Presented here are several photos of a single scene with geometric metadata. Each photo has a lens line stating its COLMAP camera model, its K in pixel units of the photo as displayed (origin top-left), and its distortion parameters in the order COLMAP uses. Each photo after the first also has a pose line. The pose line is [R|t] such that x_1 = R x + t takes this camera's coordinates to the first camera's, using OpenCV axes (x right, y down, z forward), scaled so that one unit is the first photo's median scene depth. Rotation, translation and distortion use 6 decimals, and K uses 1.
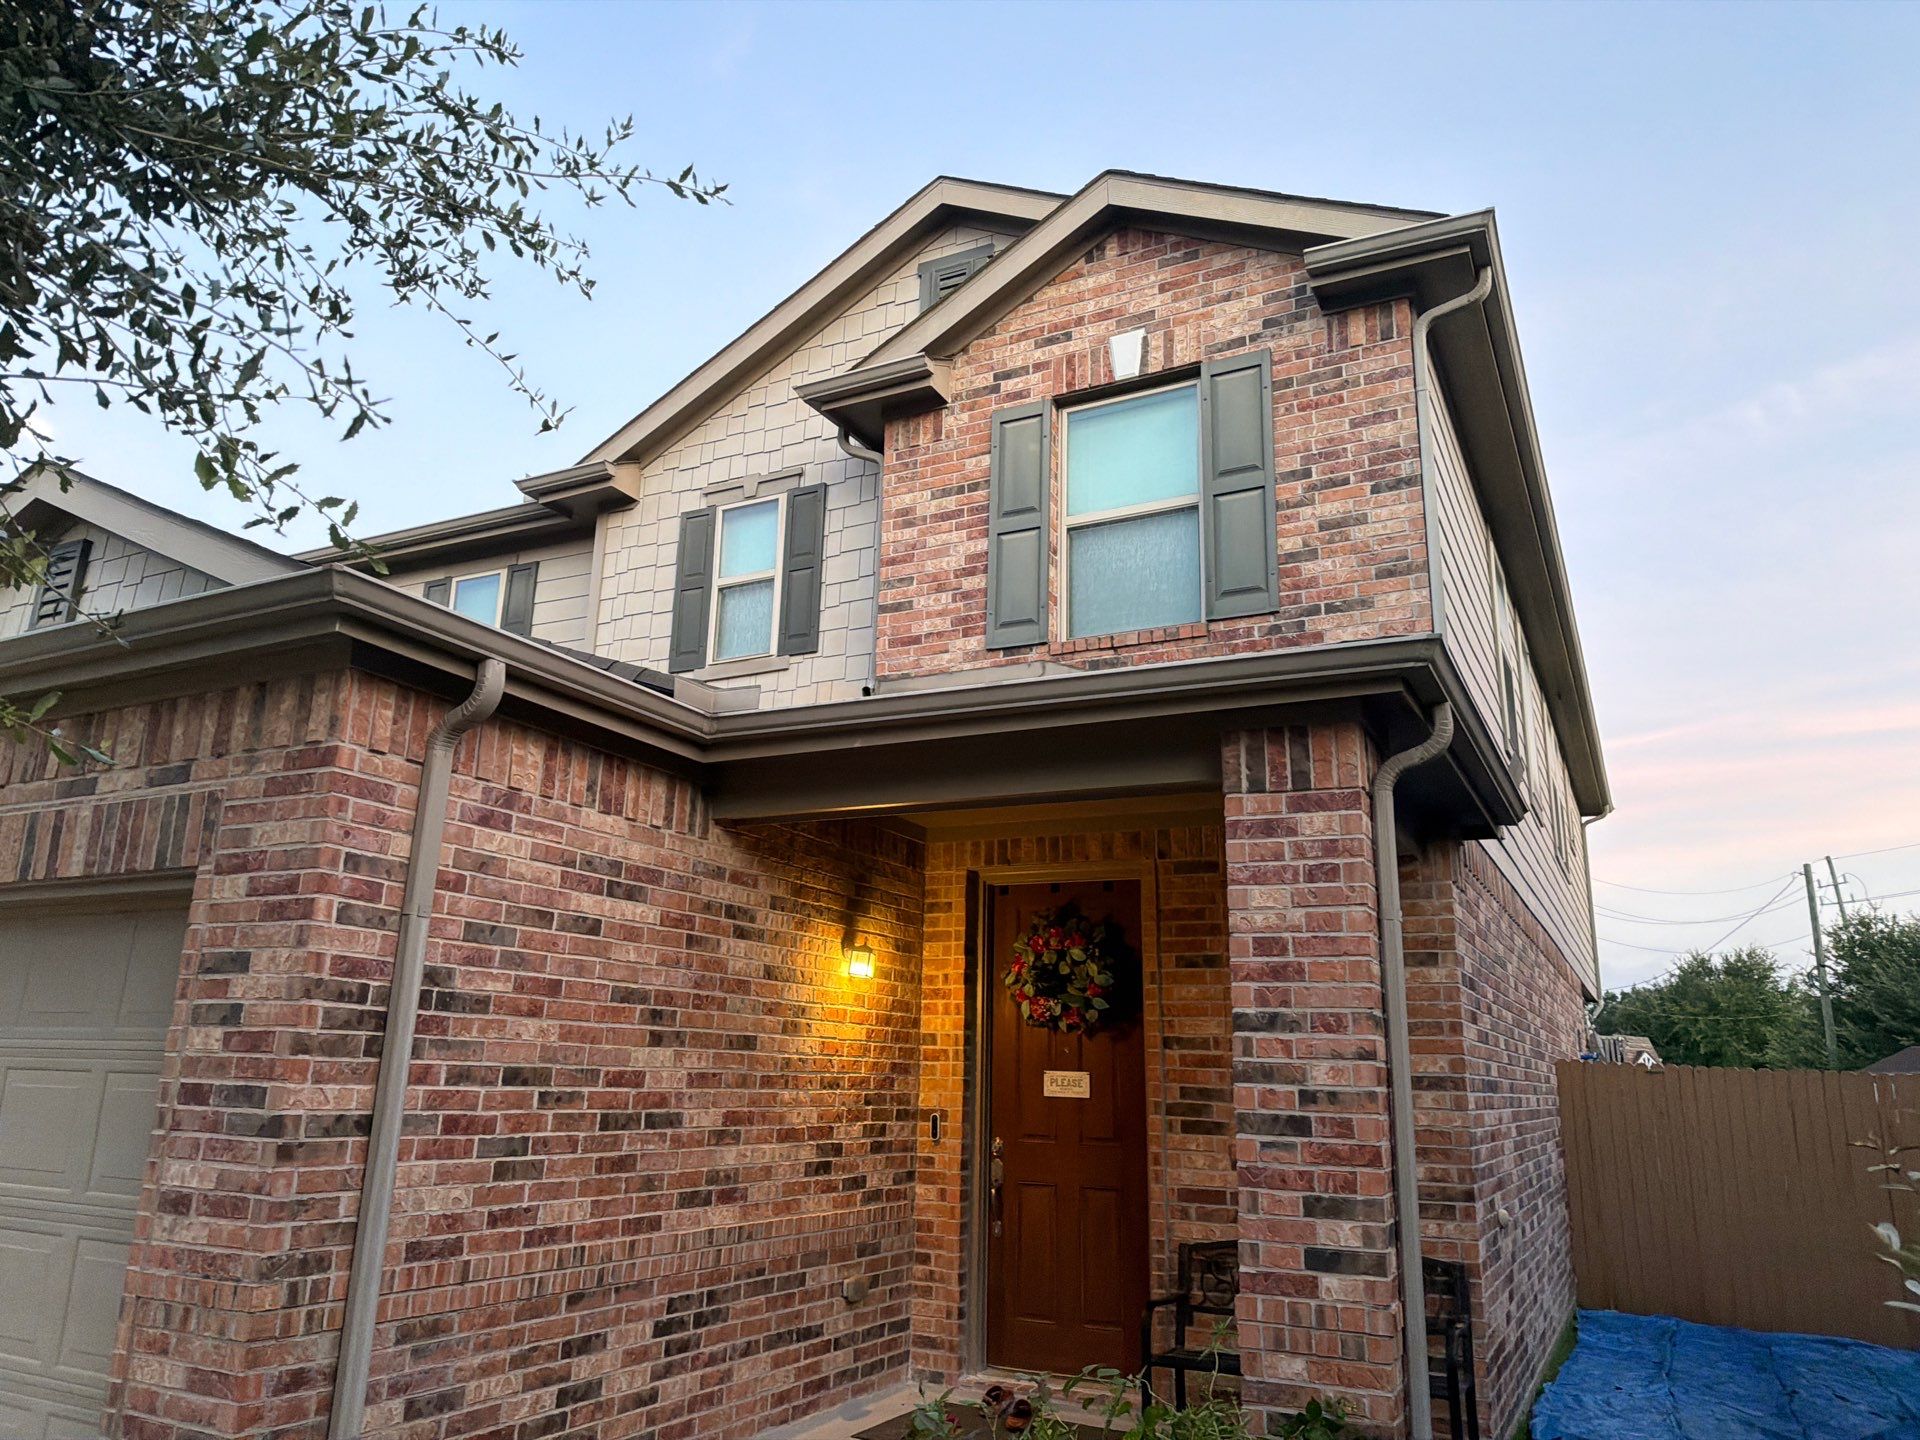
lens RADIAL K [[1339.1, 0, 960.0], [0, 1339.1, 720.0], [0, 0, 1]] dist [0.083390, -0.108048]
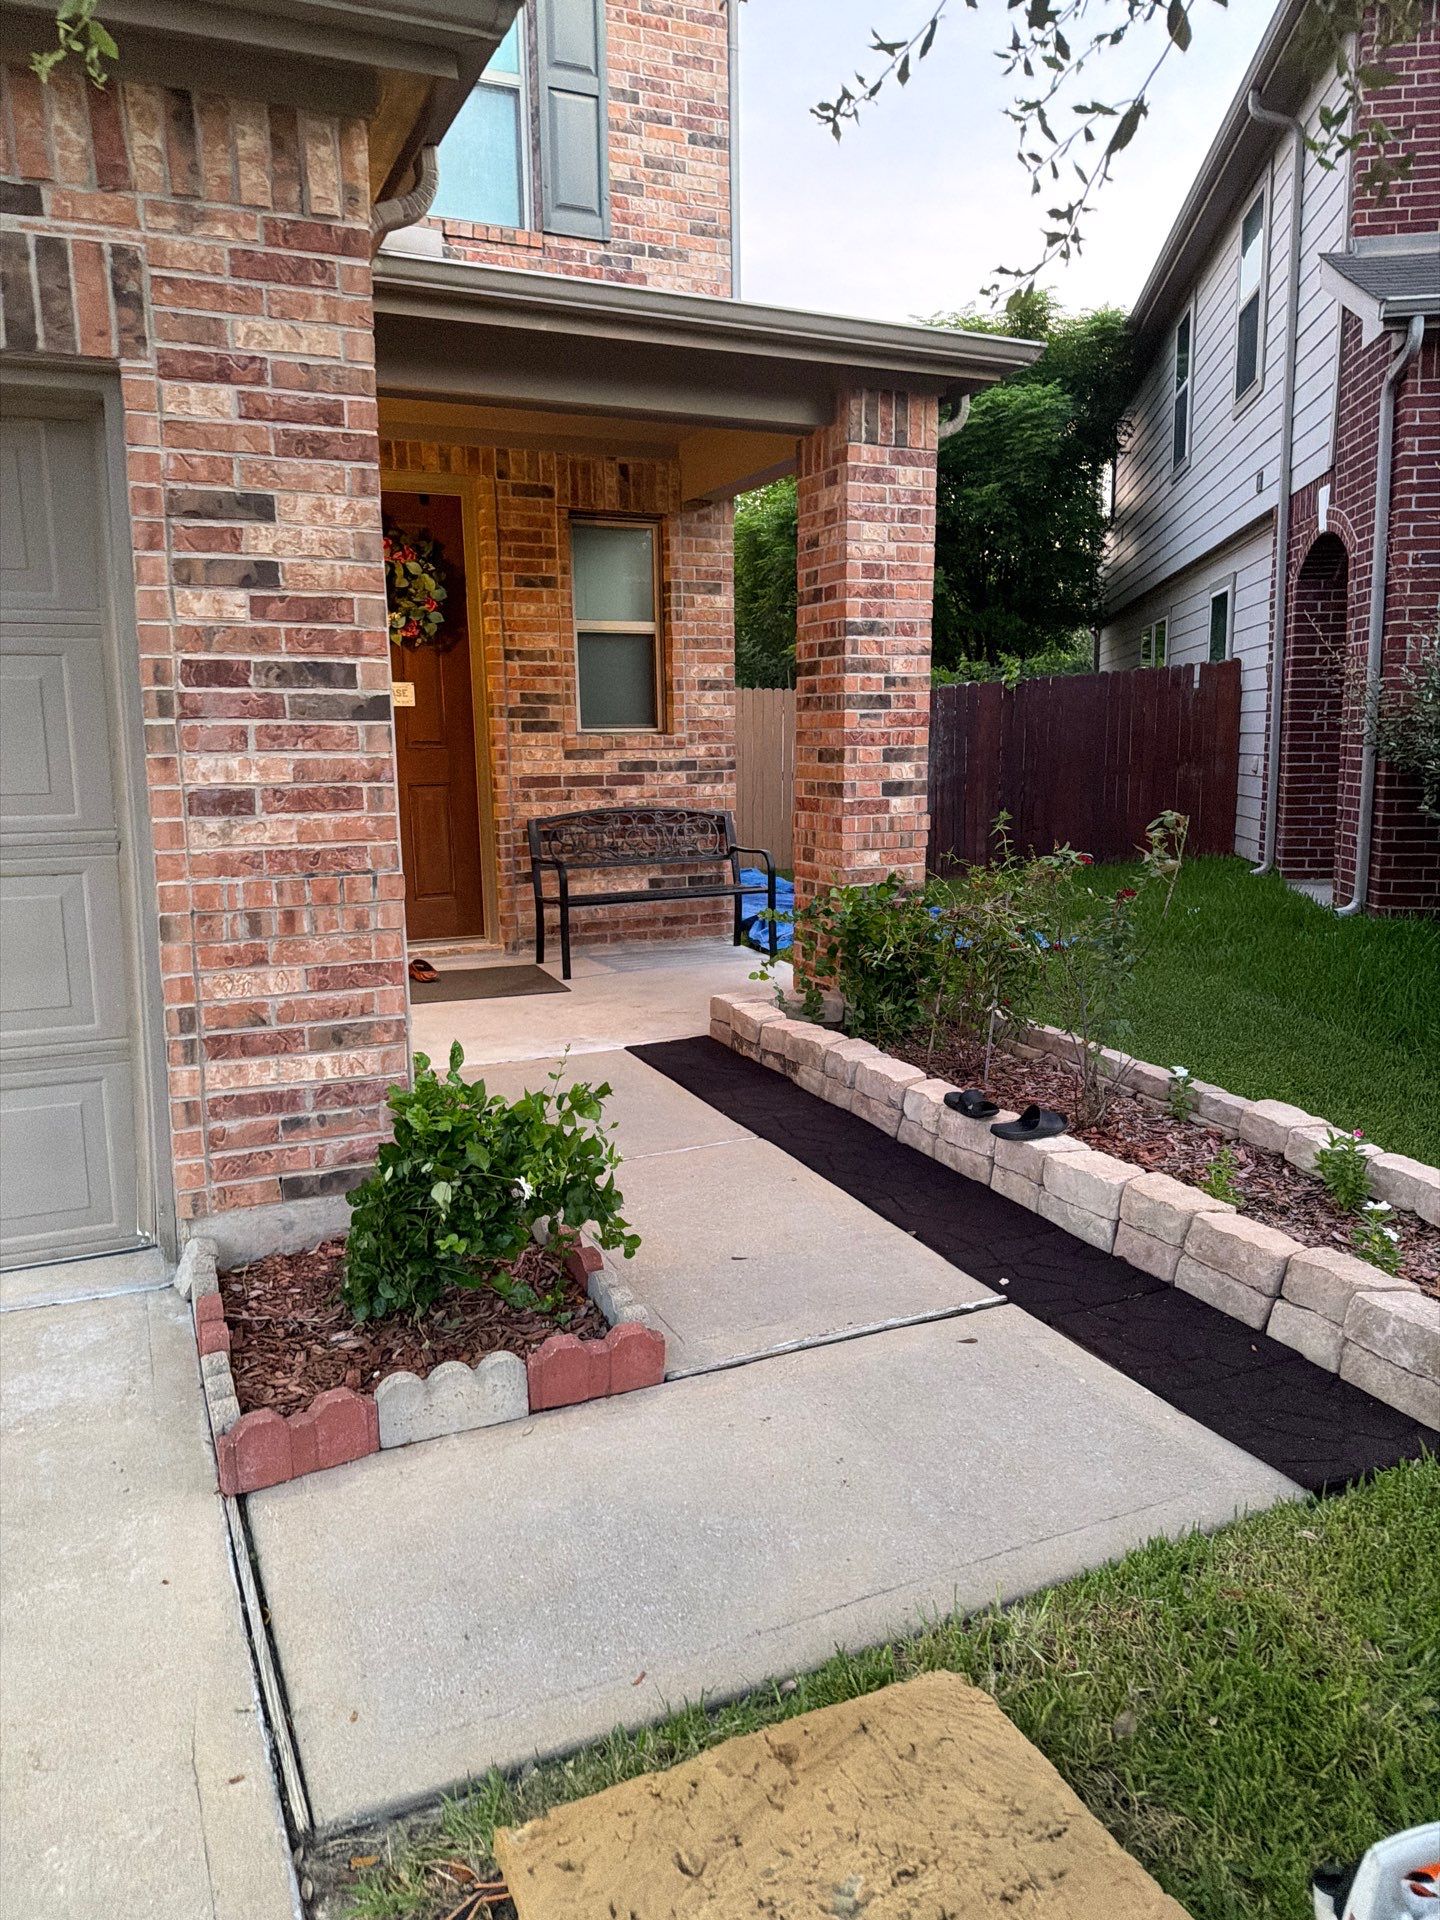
lens RADIAL K [[1314.2, 0, 720.0], [0, 1314.2, 960.0], [0, 0, 1]] dist [0.103347, -0.161287]
pose [[0.629366, -0.163004, 0.759821, -0.867587], [-0.173685, 0.923515, 0.341986, 0.095638], [-0.757451, -0.347203, 0.552917, 0.242668]]
